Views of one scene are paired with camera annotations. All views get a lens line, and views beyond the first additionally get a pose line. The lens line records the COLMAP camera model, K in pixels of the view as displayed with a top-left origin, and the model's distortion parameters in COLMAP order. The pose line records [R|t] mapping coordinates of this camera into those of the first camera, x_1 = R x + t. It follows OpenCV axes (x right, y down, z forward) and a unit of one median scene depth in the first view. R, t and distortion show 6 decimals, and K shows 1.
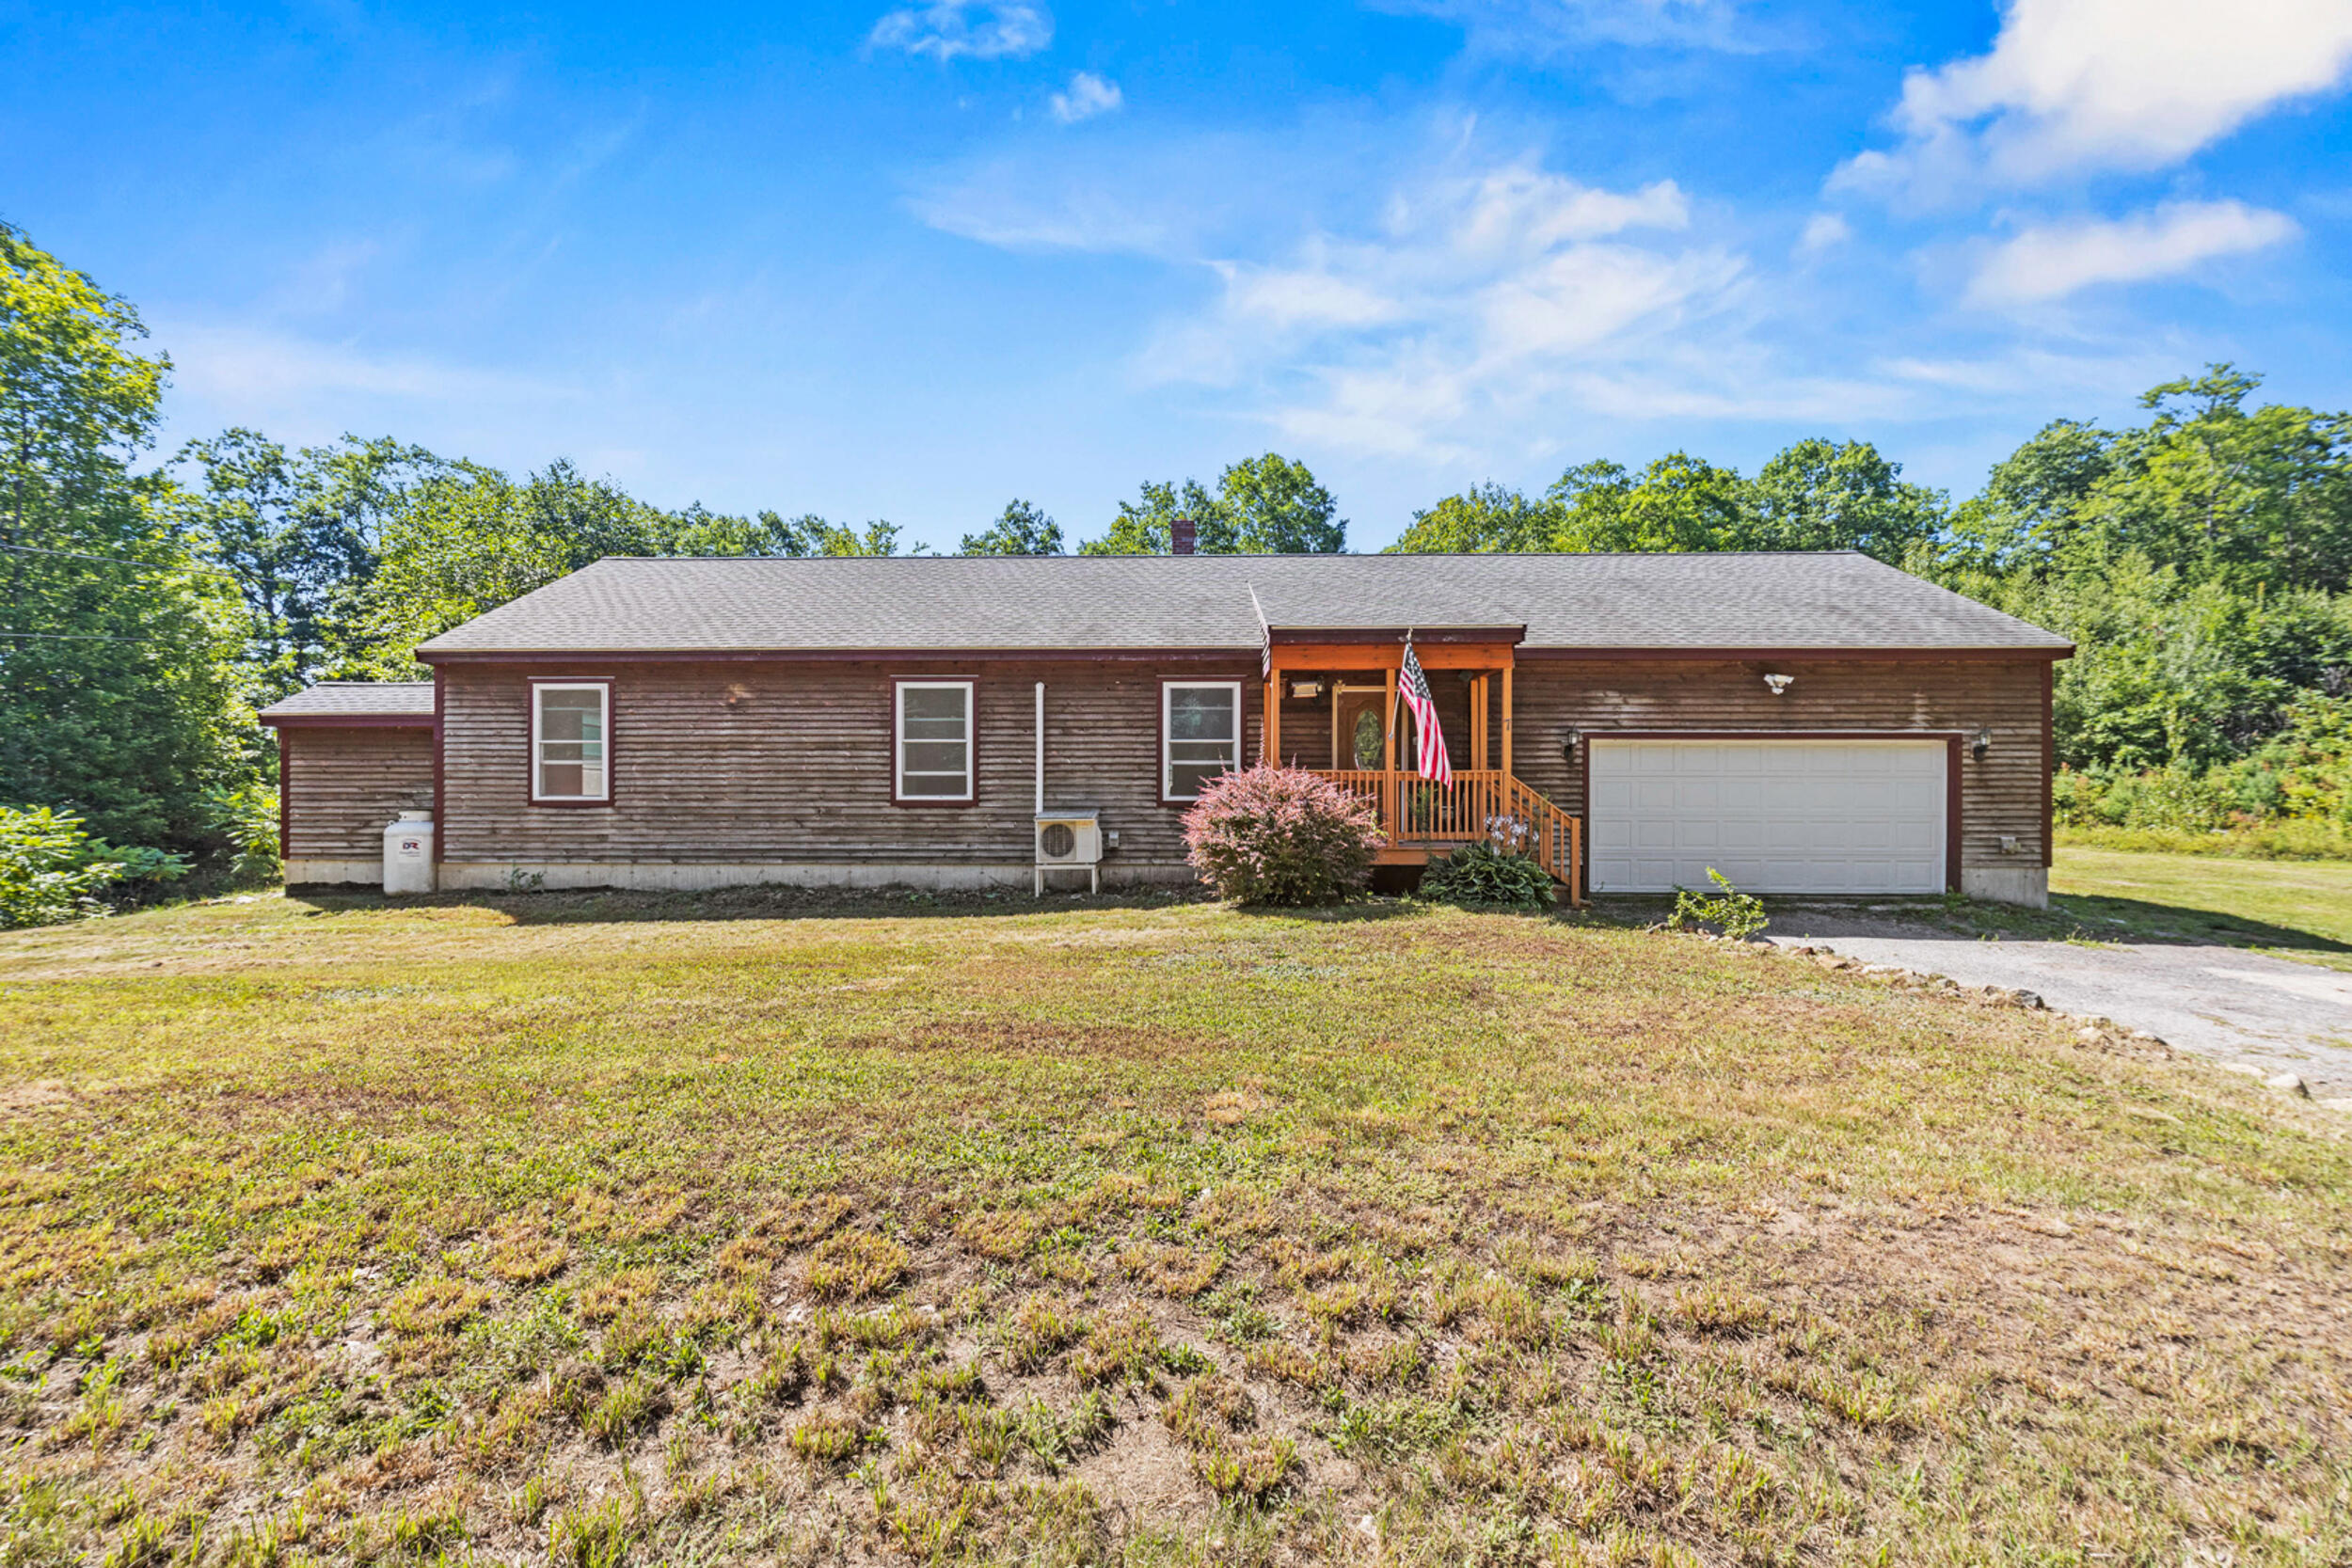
lens RADIAL K [[1037.3, 0, 1161.4], [0, 1037.3, 808.2], [0, 0, 1]] dist [-0.003879, -0.000501]
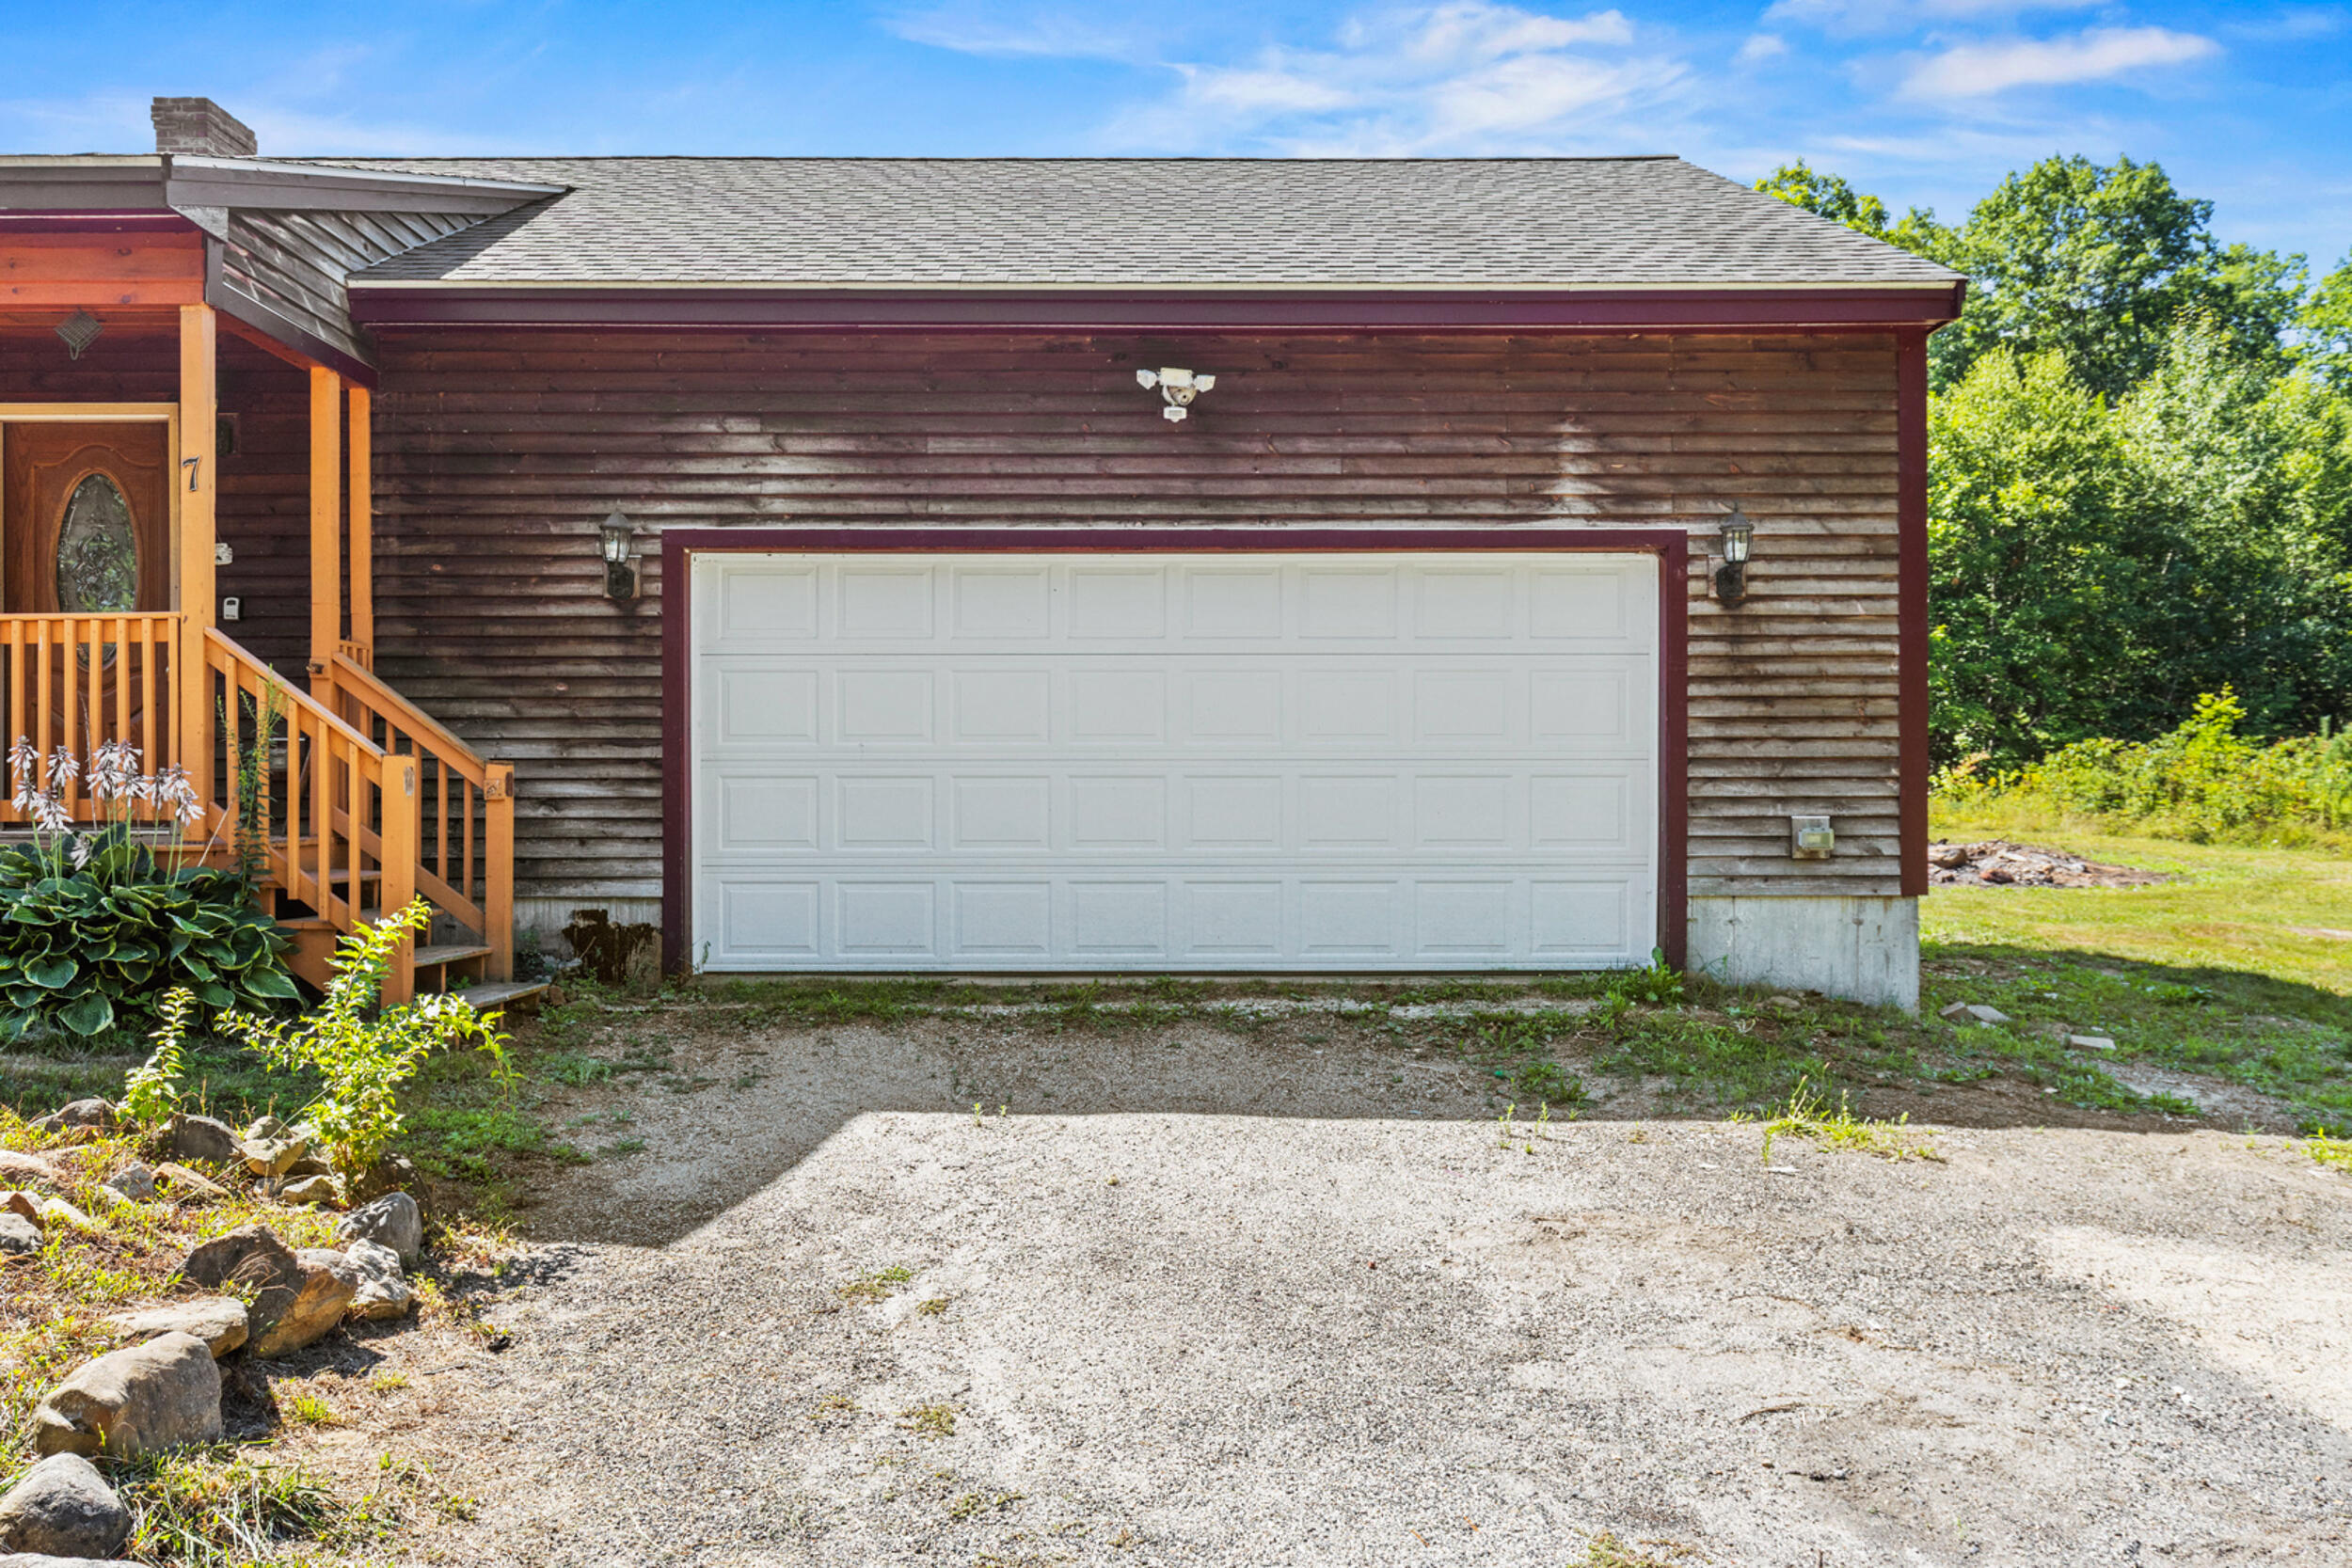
lens RADIAL K [[1699.0, 0, 1150.1], [0, 1699.0, 806.3], [0, 0, 1]] dist [0.001553, 0.000922]
pose [[0.999509, -0.003569, 0.031133, 0.548182], [0.003545, 0.999993, 0.000814, 0.022914], [-0.031135, -0.000704, 0.999515, 0.391878]]
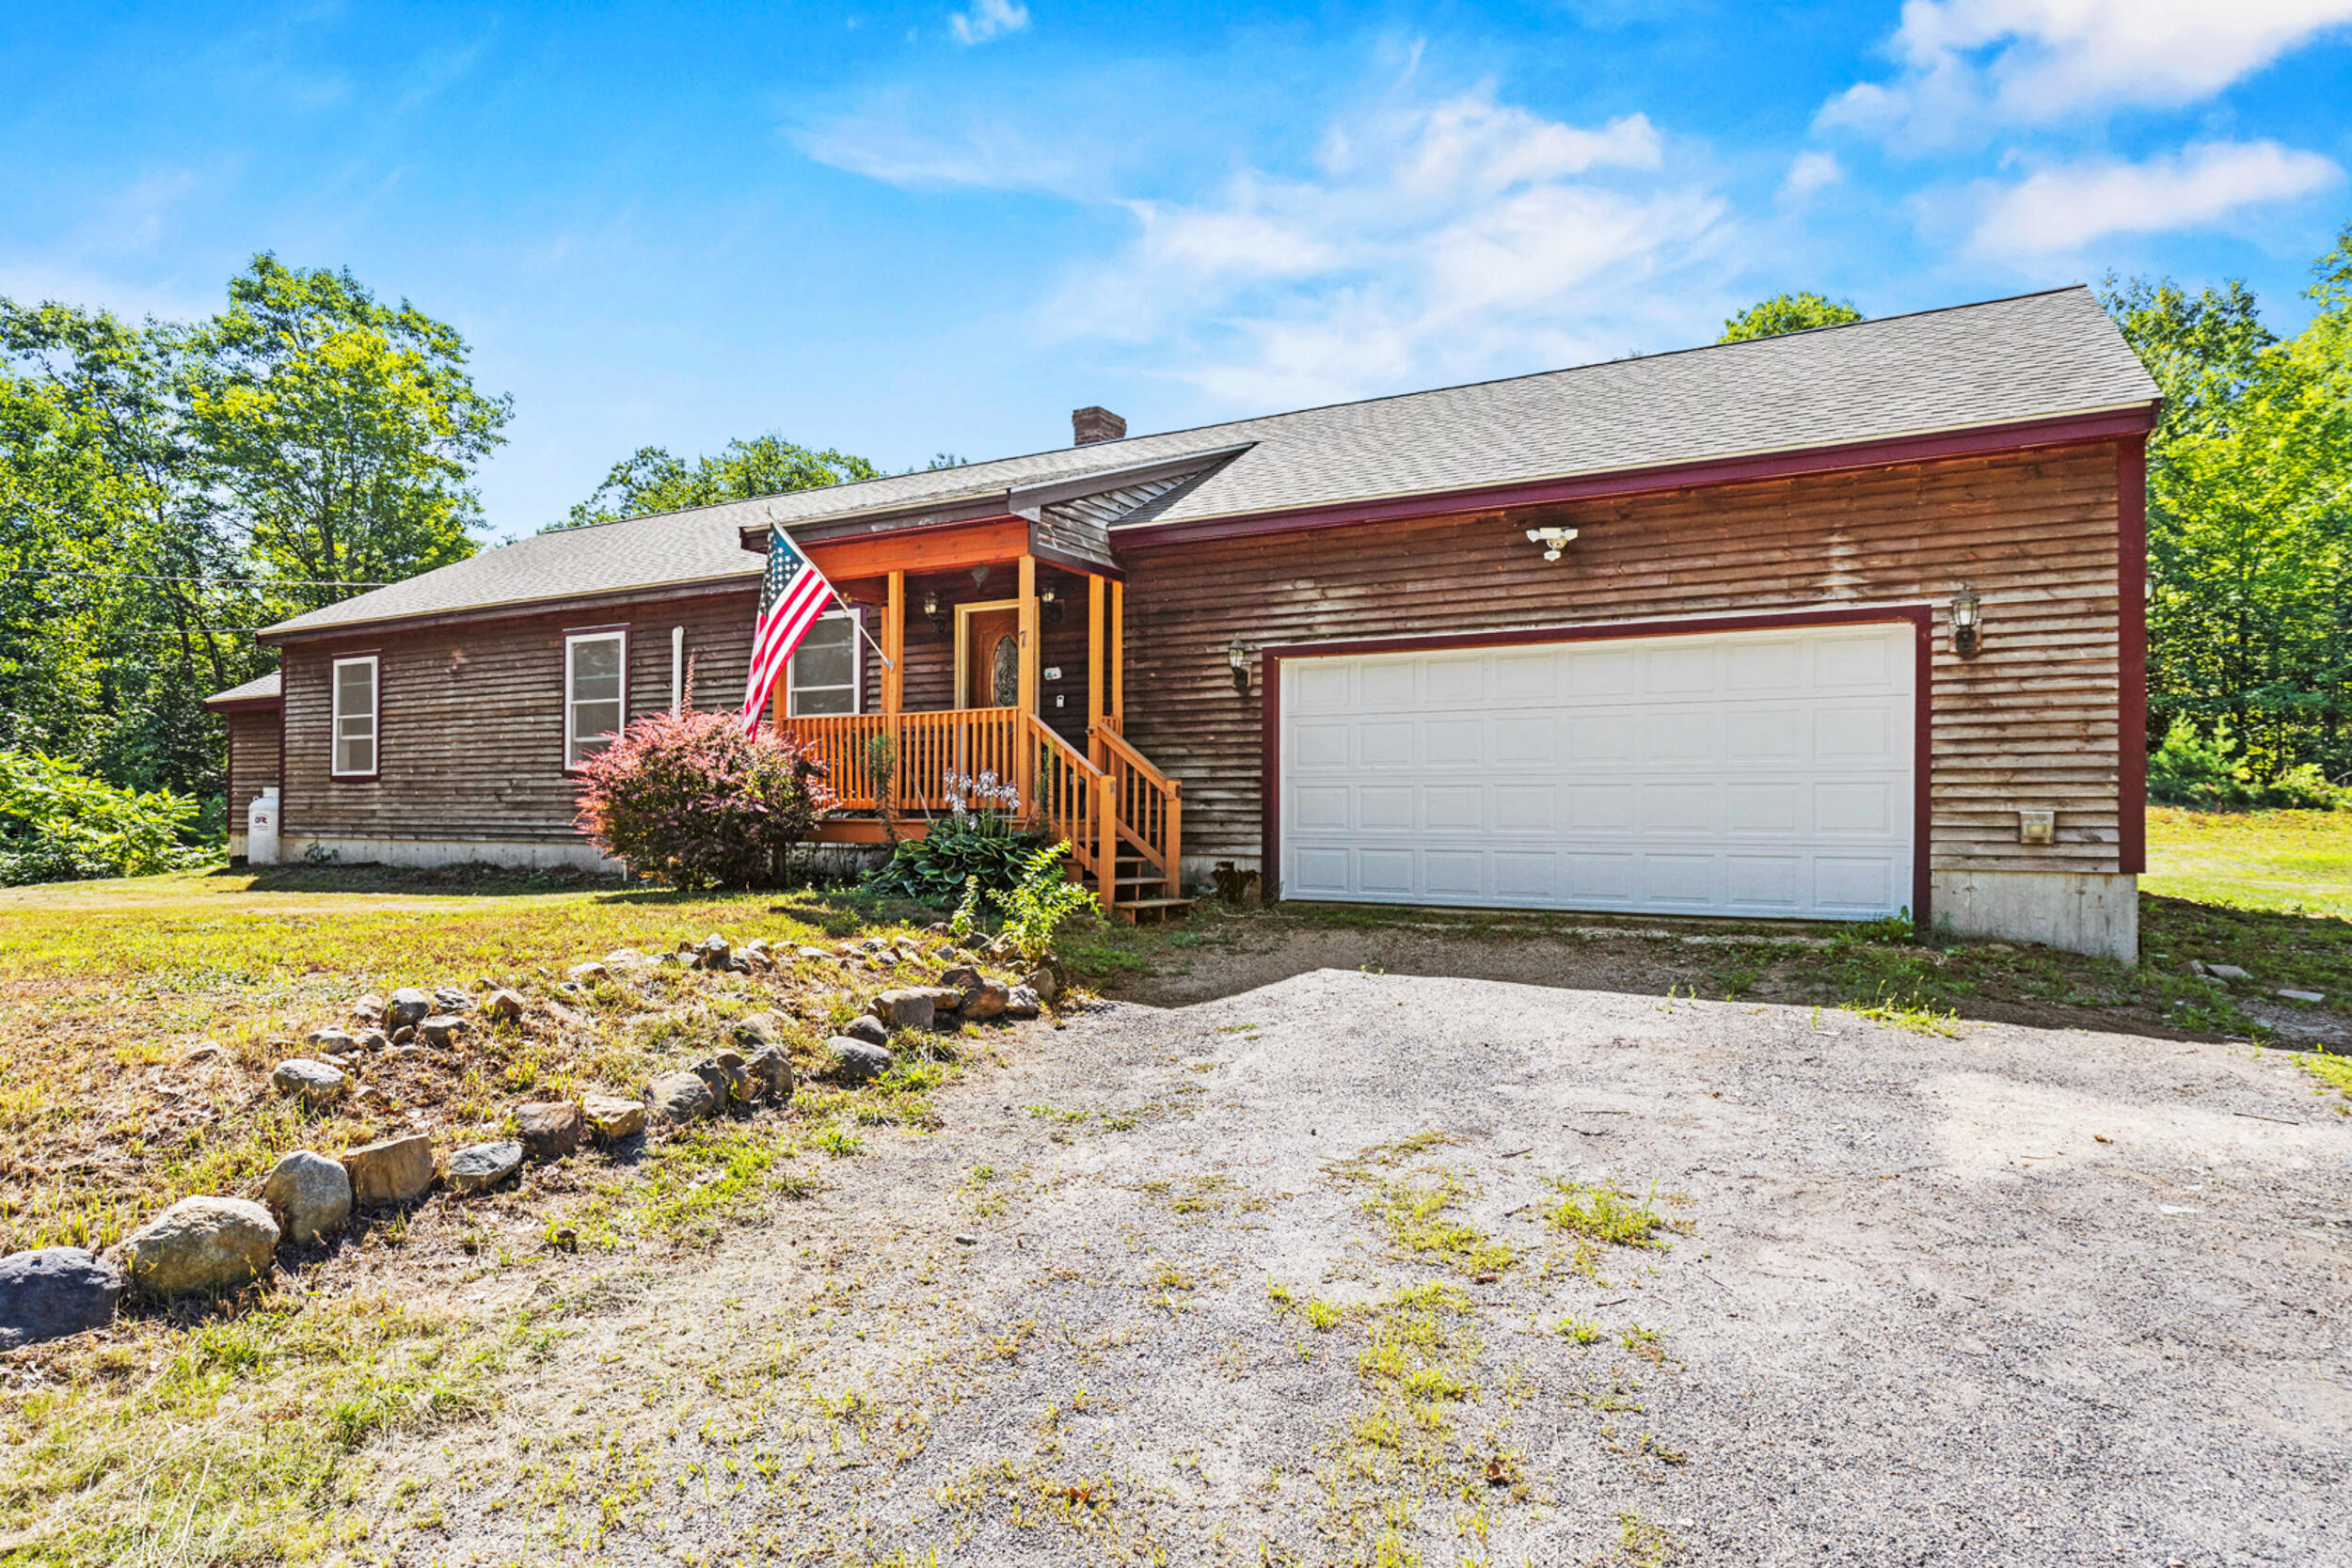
lens RADIAL K [[1316.5, 0, 1172.1], [0, 1316.5, 812.0], [0, 0, 1]] dist [0.002409, 0.000048]
pose [[0.883728, 0.000294, -0.468001, 0.725318], [-0.003524, 0.999976, -0.006026, 0.032791], [0.467988, 0.006974, 0.883707, 0.249315]]
